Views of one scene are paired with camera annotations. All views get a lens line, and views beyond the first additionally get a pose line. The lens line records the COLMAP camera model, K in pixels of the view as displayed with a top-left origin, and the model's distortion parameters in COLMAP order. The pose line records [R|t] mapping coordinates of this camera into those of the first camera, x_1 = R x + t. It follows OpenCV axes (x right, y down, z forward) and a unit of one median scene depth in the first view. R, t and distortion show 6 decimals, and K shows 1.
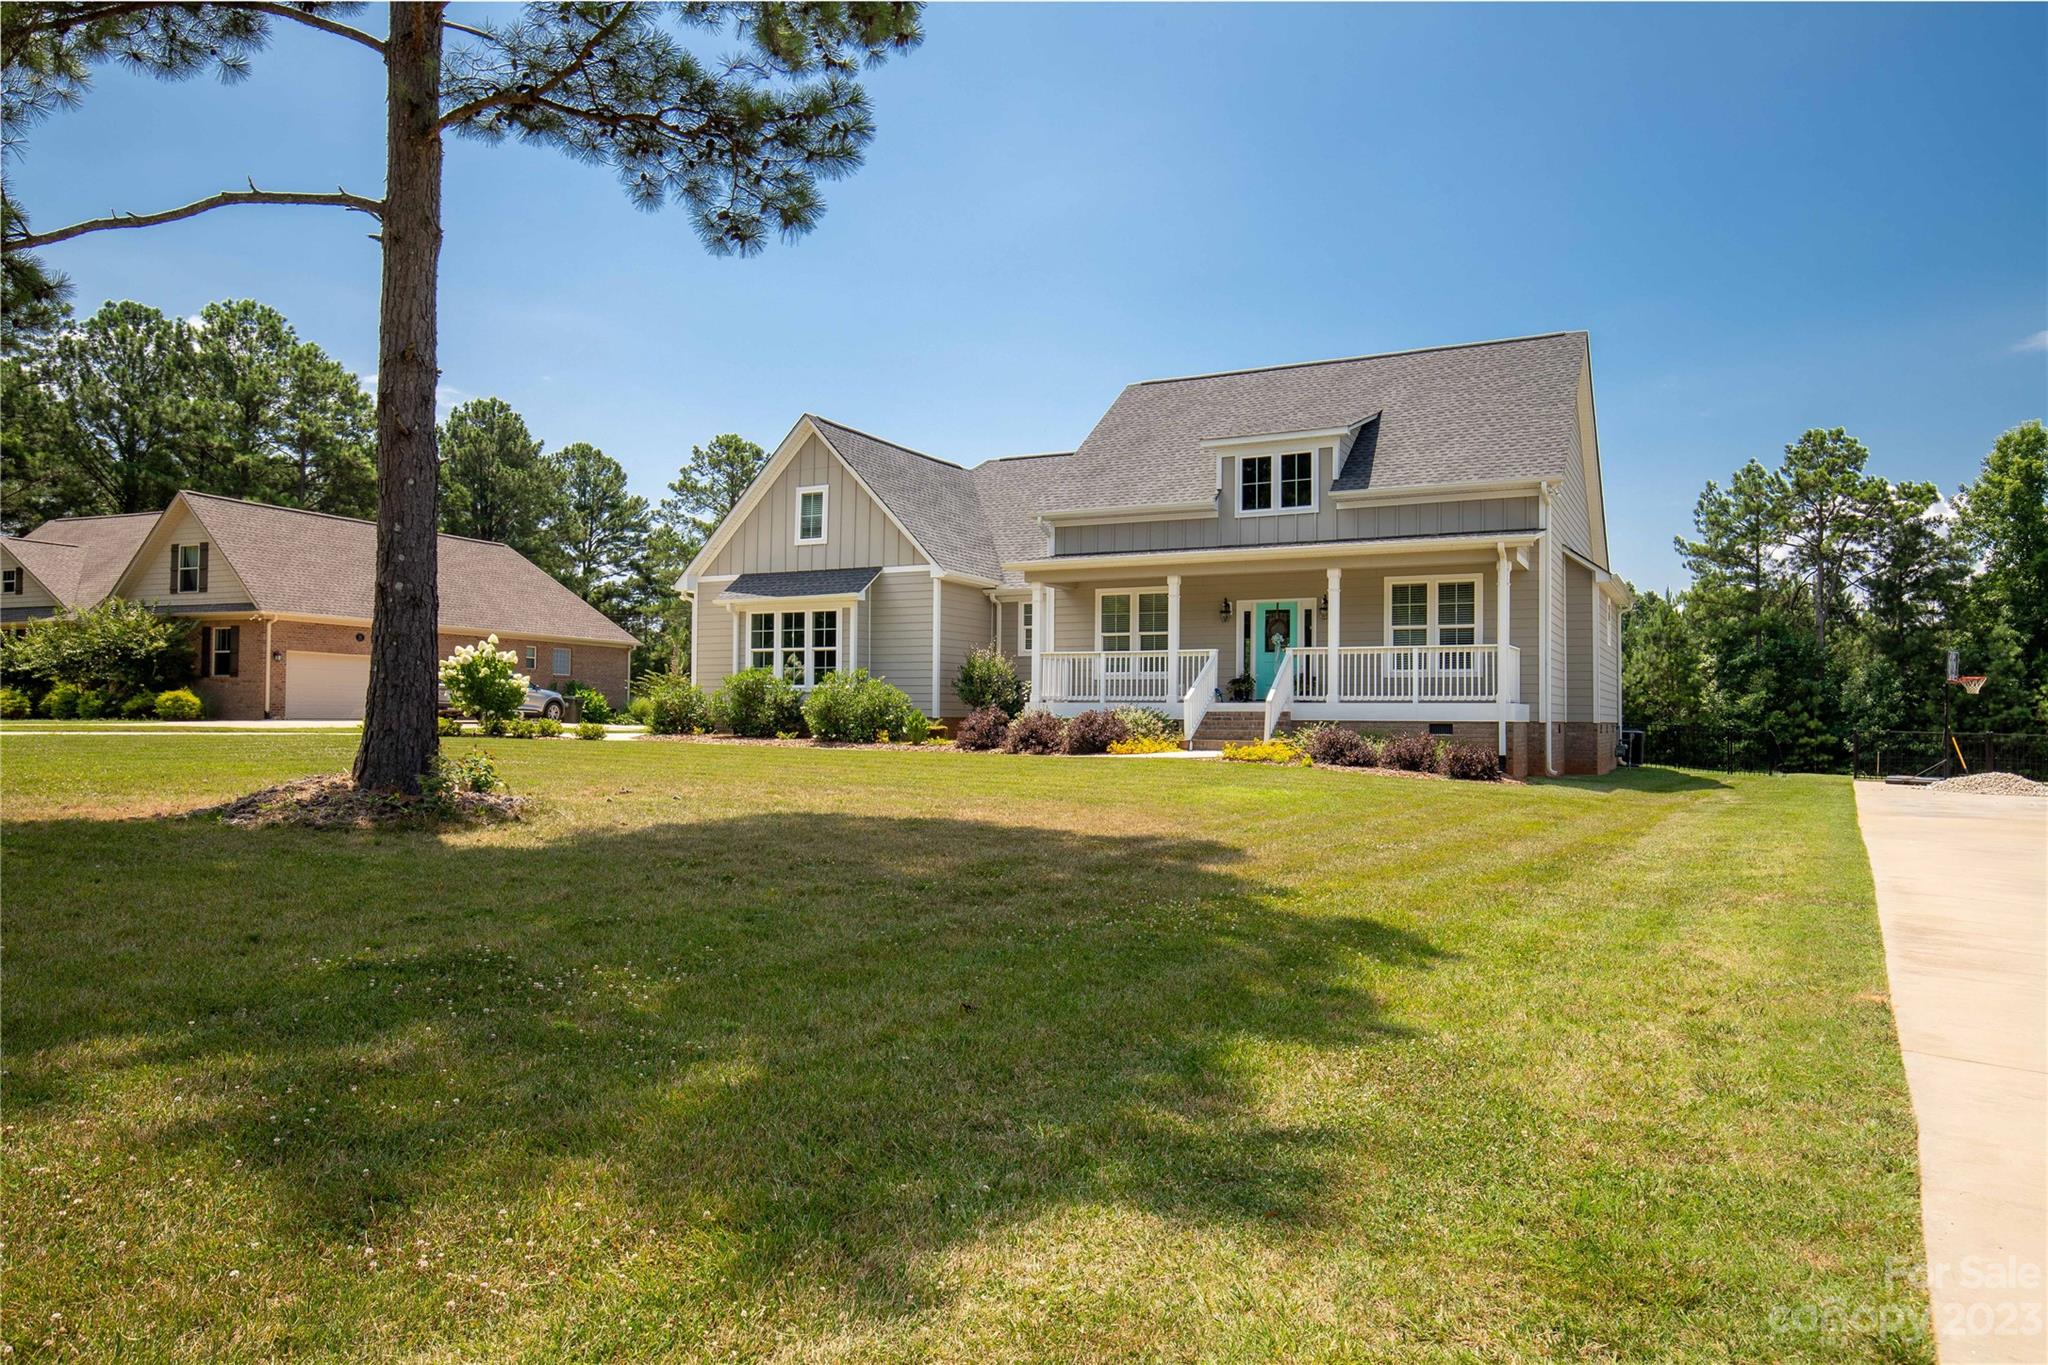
lens RADIAL K [[1357.8, 0, 1015.0], [0, 1357.8, 686.4], [0, 0, 1]] dist [-0.001219, -0.005108]
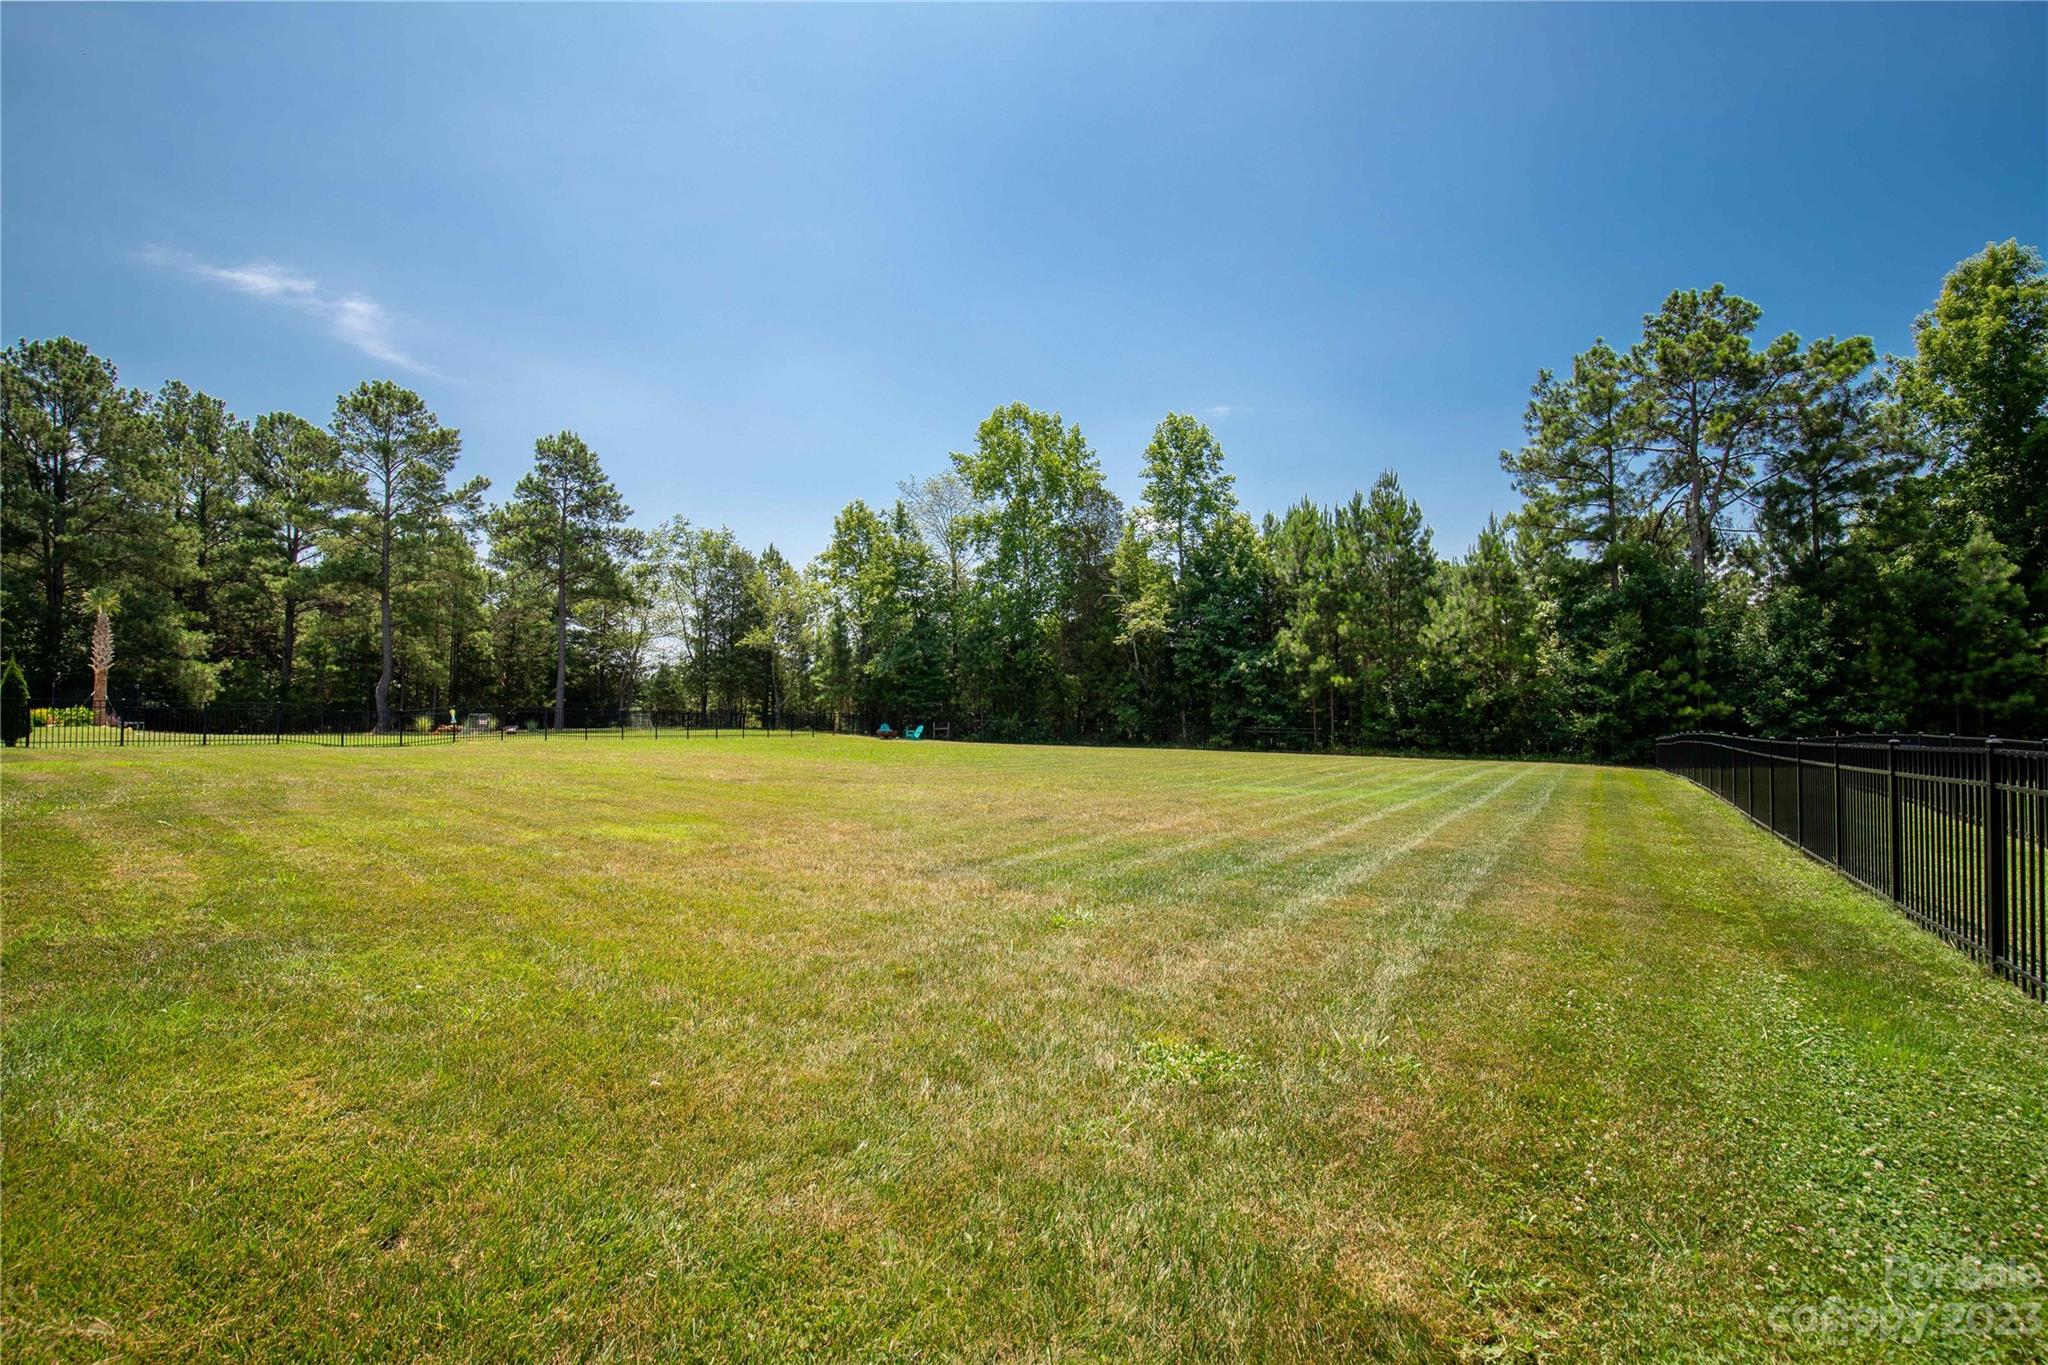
lens RADIAL K [[940.2, 0, 1036.6], [0, 940.2, 683.7], [0, 0, 1]] dist [-0.025249, 0.001533]
pose [[0.999432, -0.022518, -0.025067, 0.625785], [0.022749, 0.999701, 0.008969, 0.032422], [0.024858, -0.009535, 0.999646, 1.240134]]
